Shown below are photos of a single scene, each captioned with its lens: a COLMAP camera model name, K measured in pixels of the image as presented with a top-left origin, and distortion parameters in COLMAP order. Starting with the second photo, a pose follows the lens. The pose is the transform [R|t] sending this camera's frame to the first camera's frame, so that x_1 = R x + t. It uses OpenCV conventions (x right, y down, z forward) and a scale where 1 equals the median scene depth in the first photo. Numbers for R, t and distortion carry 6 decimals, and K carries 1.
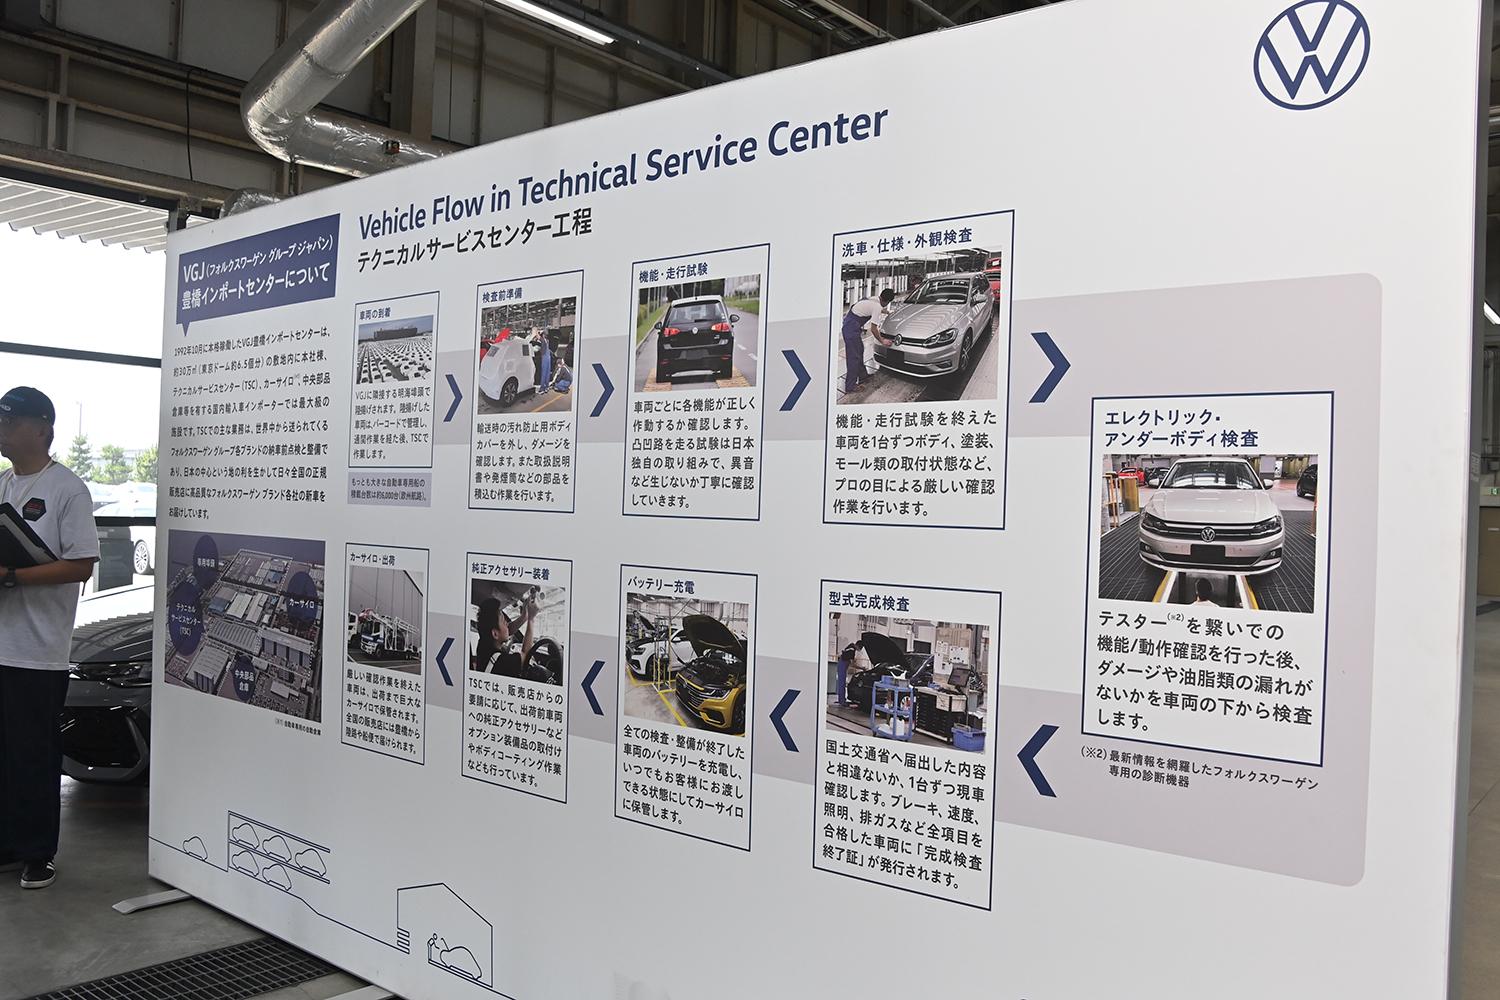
lens RADIAL K [[1240.2, 0, 756.5], [0, 1240.2, 503.7], [0, 0, 1]] dist [-0.127150, 0.031777]
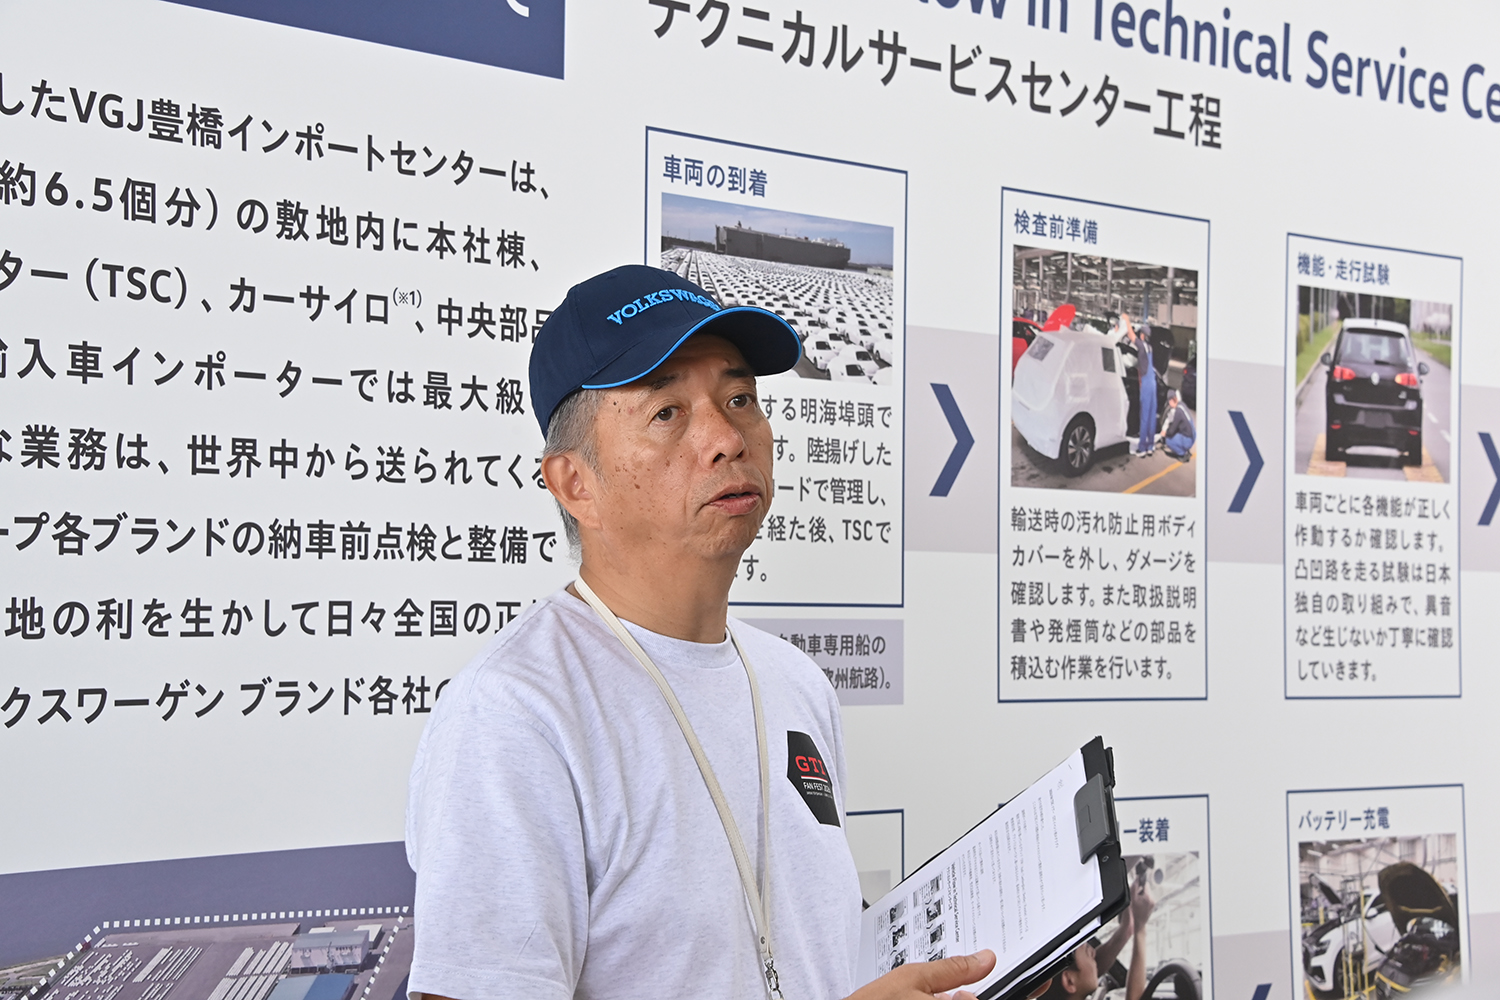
lens RADIAL K [[3361.6, 0, 808.3], [0, 3361.6, 516.1], [0, 0, 1]] dist [0.655132, 0.000000]
pose [[0.036303, 0.010193, 0.999289, -1.470266], [0.001984, 0.999945, -0.010272, -0.051138], [-0.999339, 0.002355, 0.036281, 1.057641]]
